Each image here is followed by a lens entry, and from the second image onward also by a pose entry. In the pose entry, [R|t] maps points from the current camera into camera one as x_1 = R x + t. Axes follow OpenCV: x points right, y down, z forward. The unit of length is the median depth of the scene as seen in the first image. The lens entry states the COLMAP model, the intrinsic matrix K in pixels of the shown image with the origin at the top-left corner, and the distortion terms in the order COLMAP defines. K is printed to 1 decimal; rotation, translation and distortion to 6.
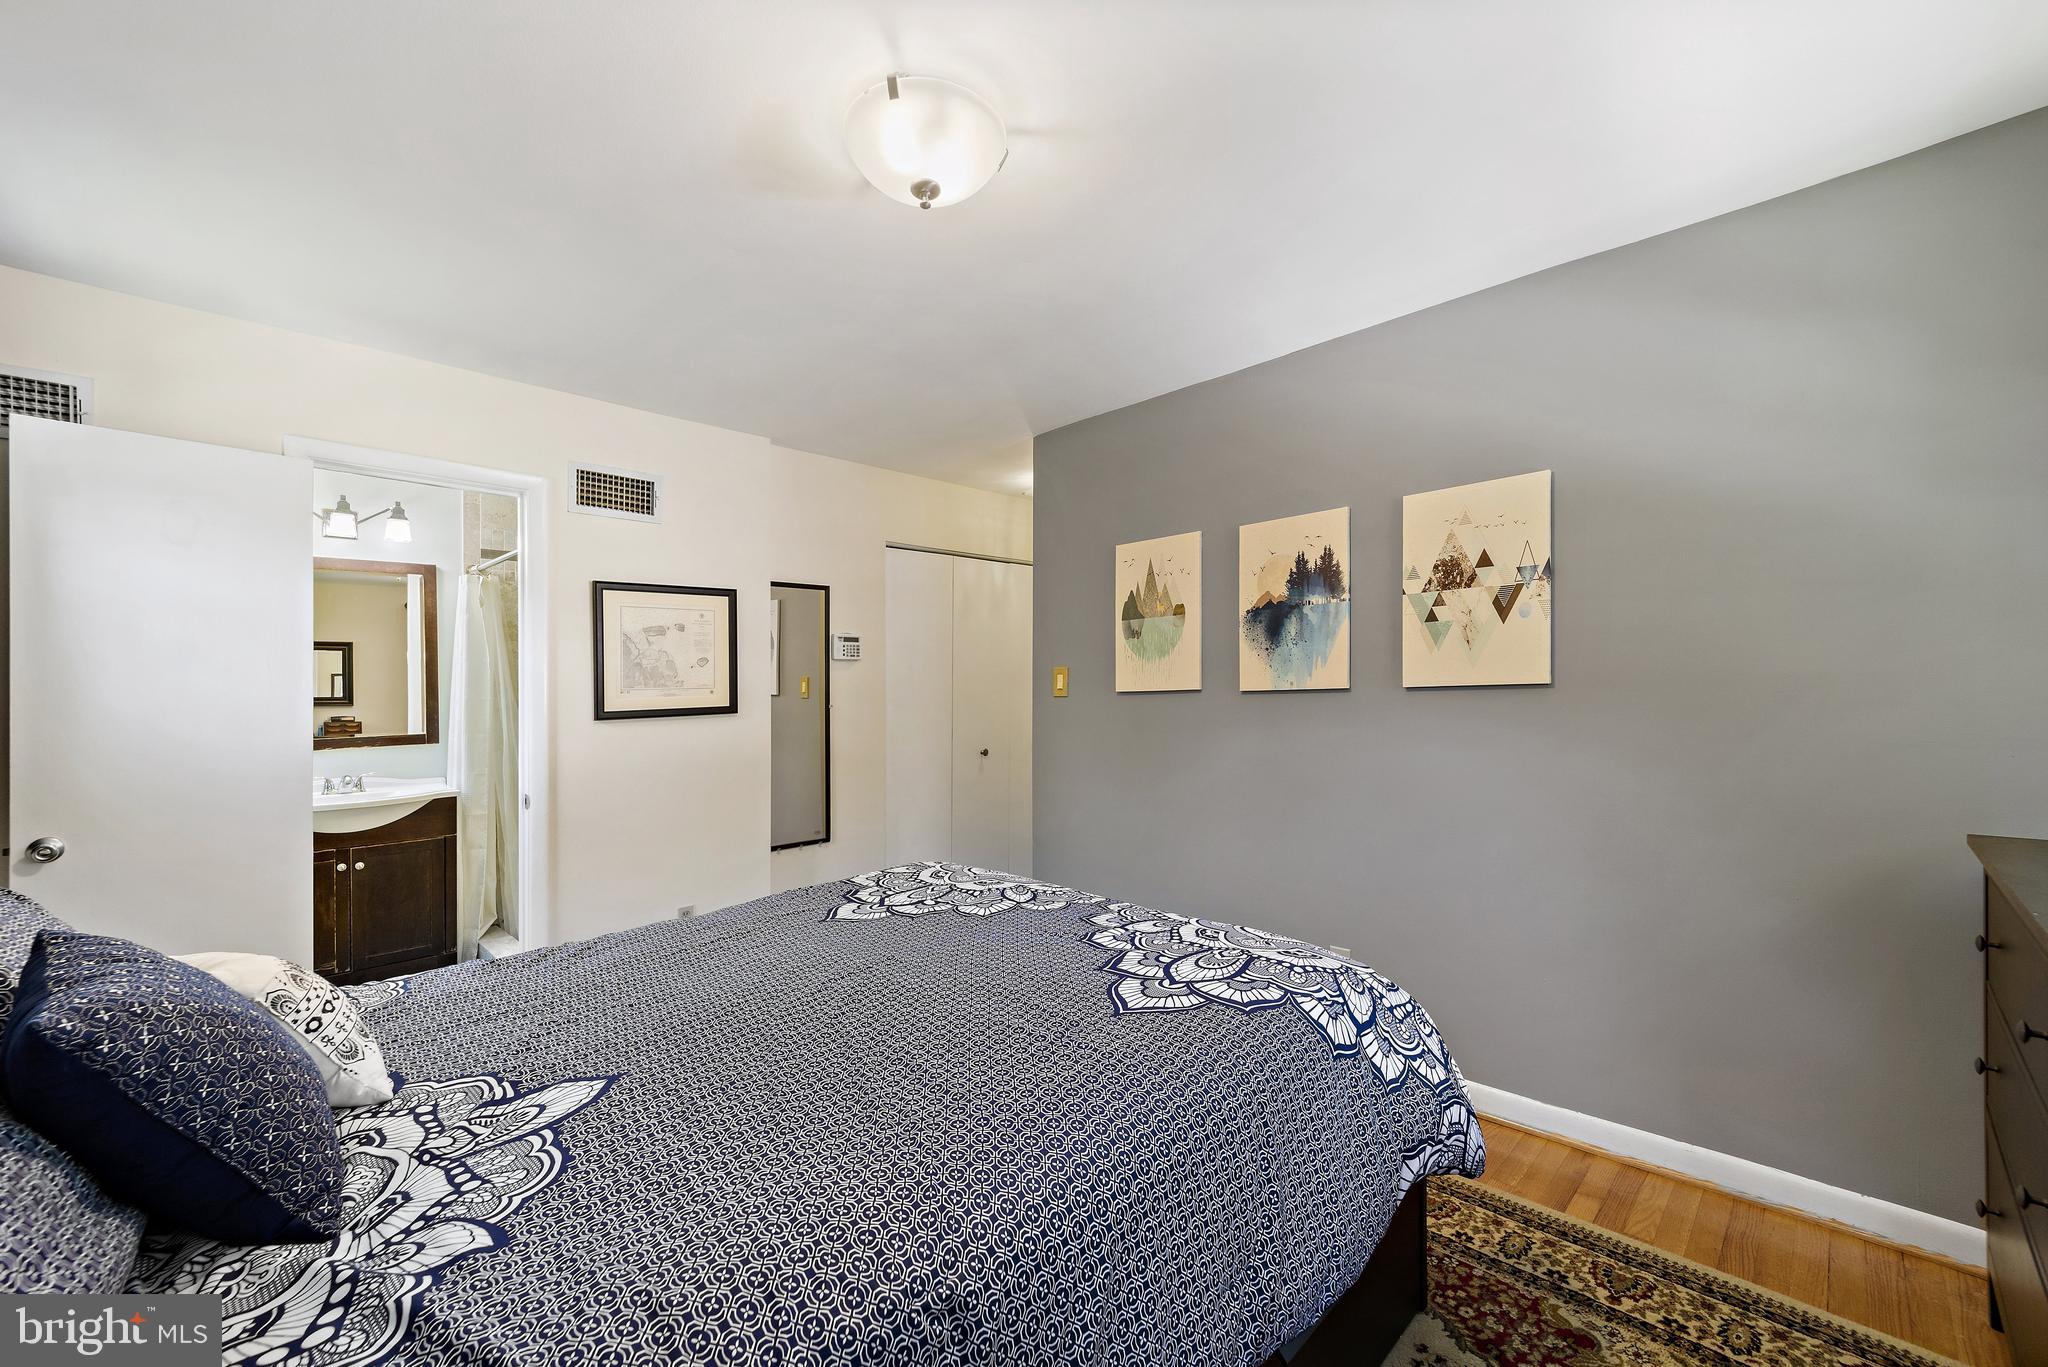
lens RADIAL K [[826.3, 0, 1035.2], [0, 826.3, 687.5], [0, 0, 1]] dist [0.002528, 0.000374]
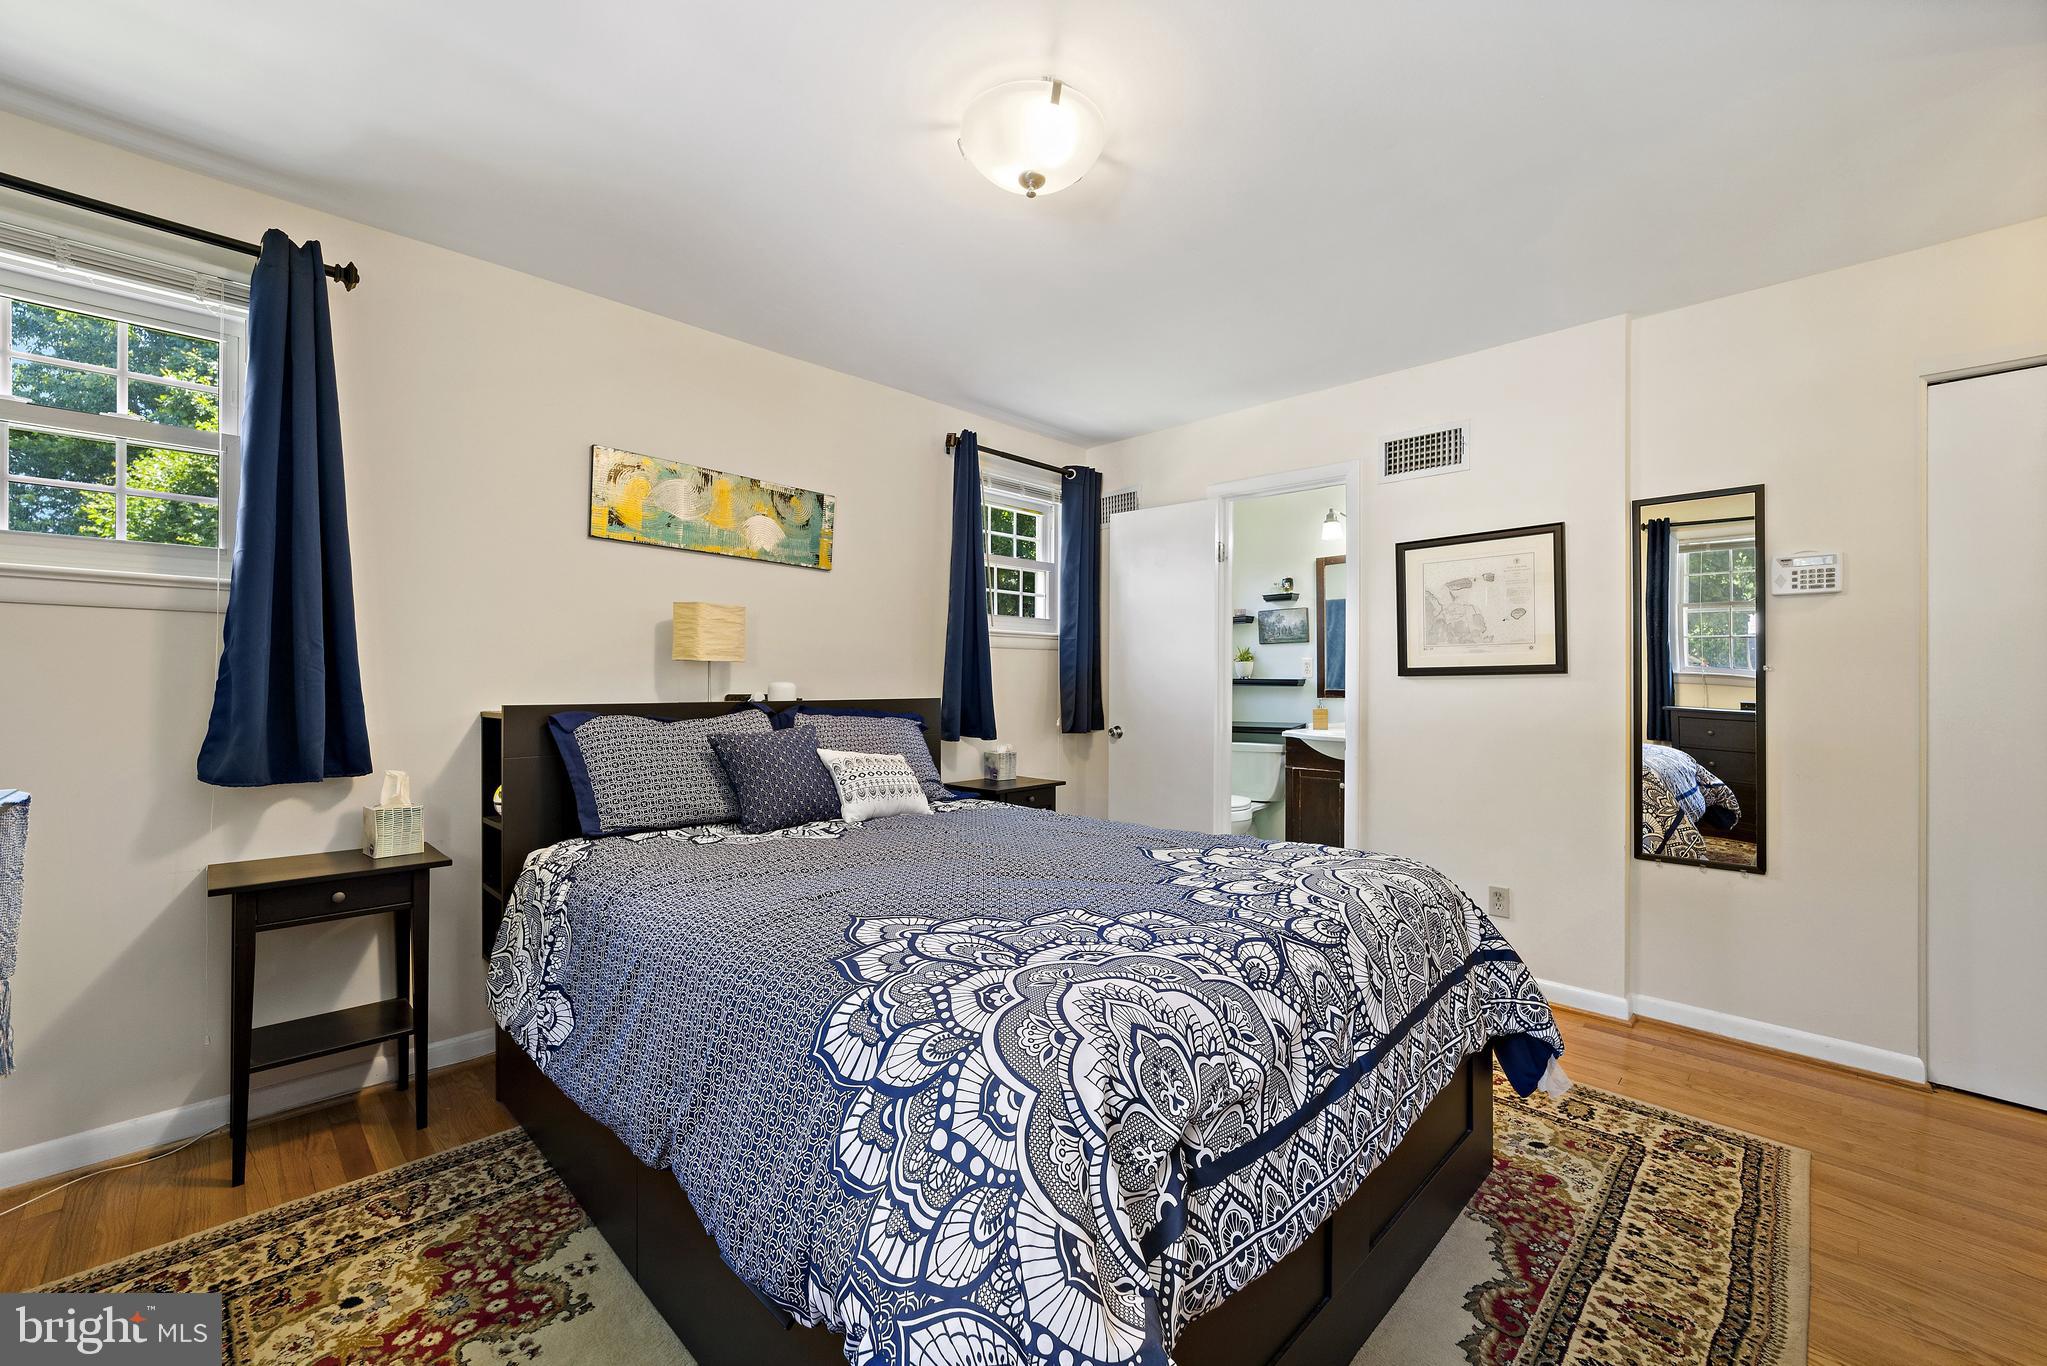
lens RADIAL K [[825.9, 0, 1034.2], [0, 825.9, 664.9], [0, 0, 1]] dist [0.002528, 0.000374]
pose [[0.002013, -0.000325, -0.999998, 0.517295], [0.000774, 1.000000, -0.000324, 0.025598], [0.999998, -0.000773, 0.002013, 0.532606]]
